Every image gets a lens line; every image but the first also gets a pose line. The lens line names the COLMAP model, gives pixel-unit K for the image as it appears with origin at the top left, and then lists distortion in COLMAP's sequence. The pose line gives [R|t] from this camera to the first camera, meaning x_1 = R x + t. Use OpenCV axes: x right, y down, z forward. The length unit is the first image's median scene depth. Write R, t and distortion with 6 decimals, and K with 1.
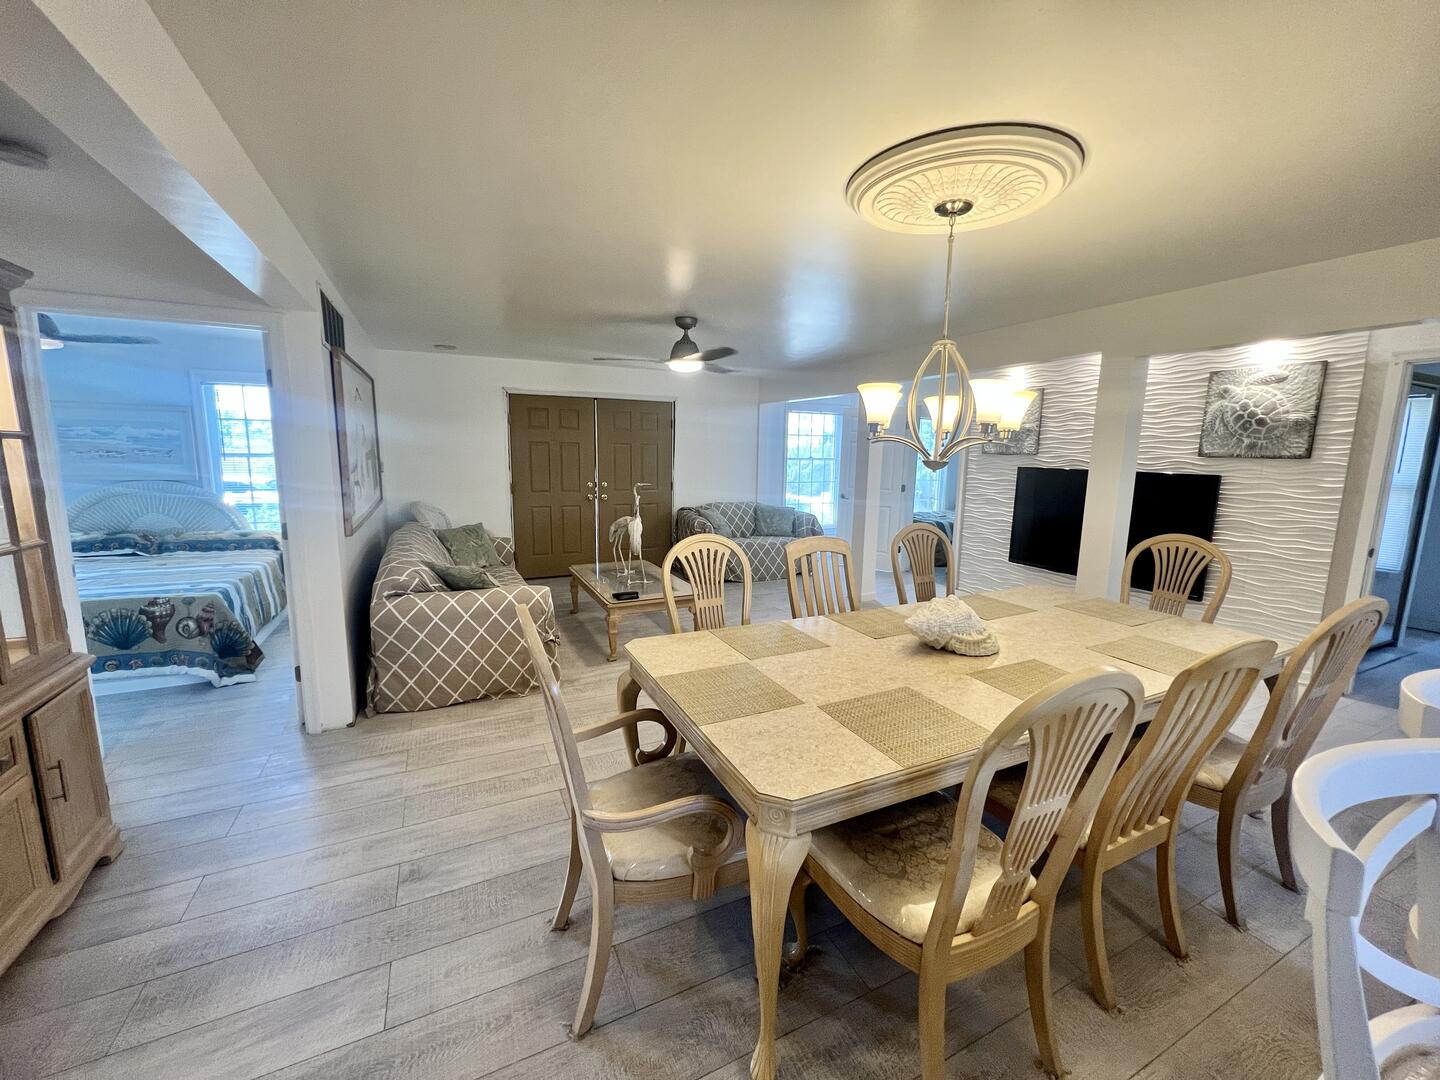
lens RADIAL K [[569.7, 0, 720.2], [0, 569.7, 536.4], [0, 0, 1]] dist [-0.000848, -0.000050]
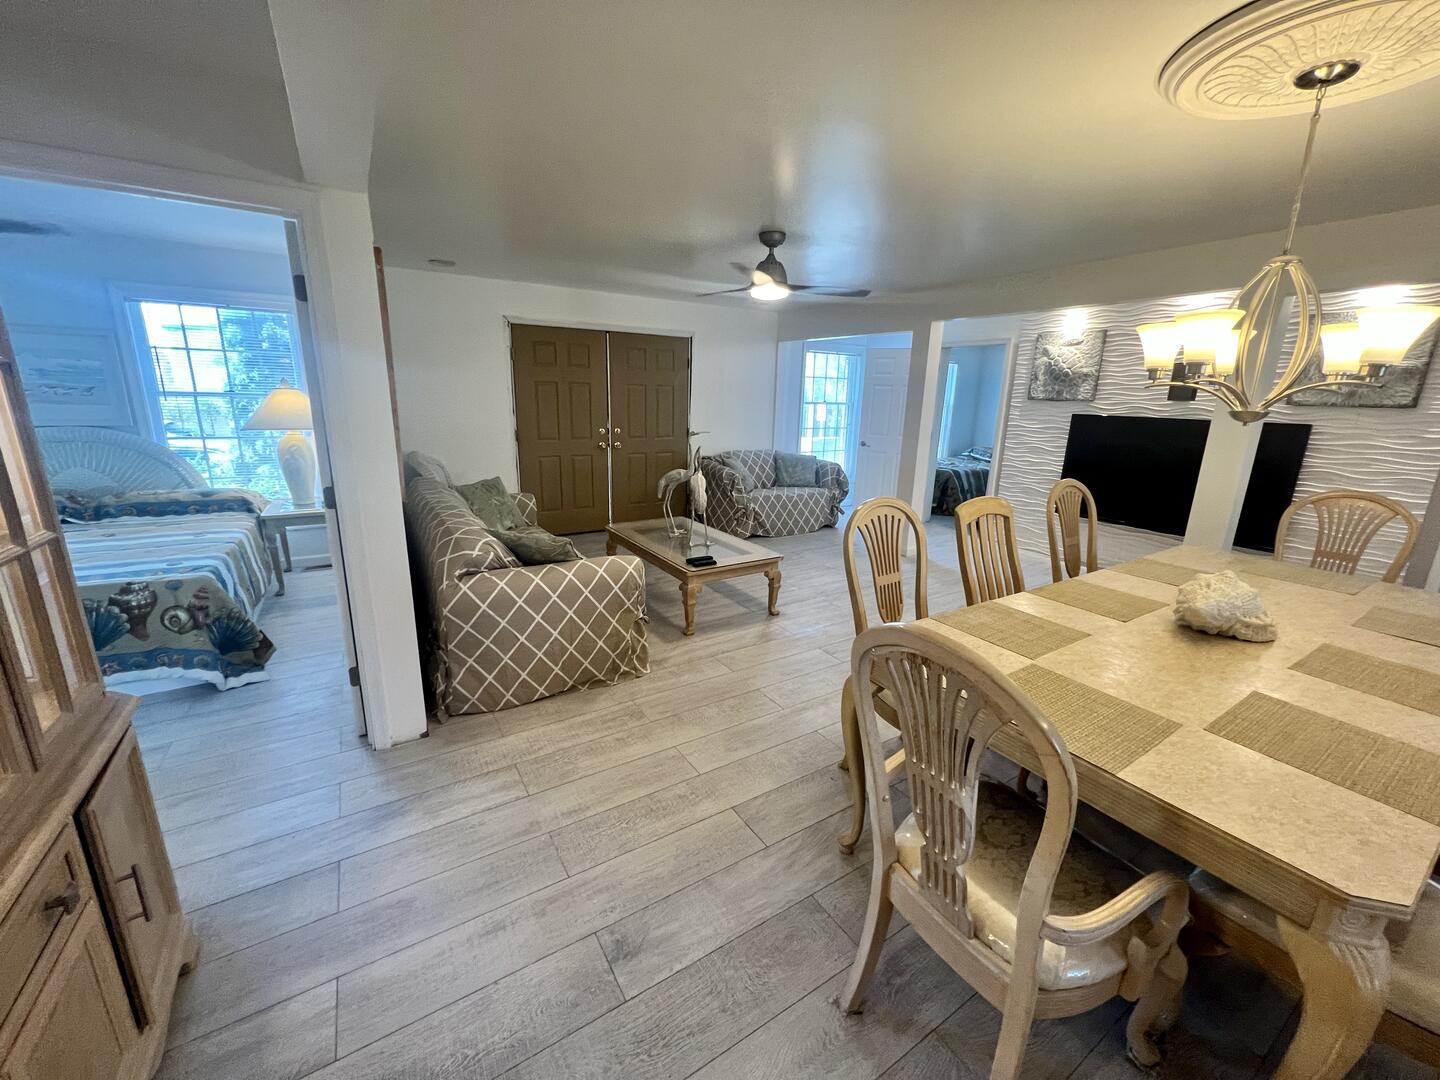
lens RADIAL K [[569.7, 0, 720.2], [0, 569.7, 536.4], [0, 0, 1]] dist [-0.000848, -0.000050]
pose [[0.993860, -0.018218, 0.109139, -0.263865], [0.007555, 0.995223, 0.097334, -0.022206], [-0.110391, -0.095911, 0.989250, 0.148182]]
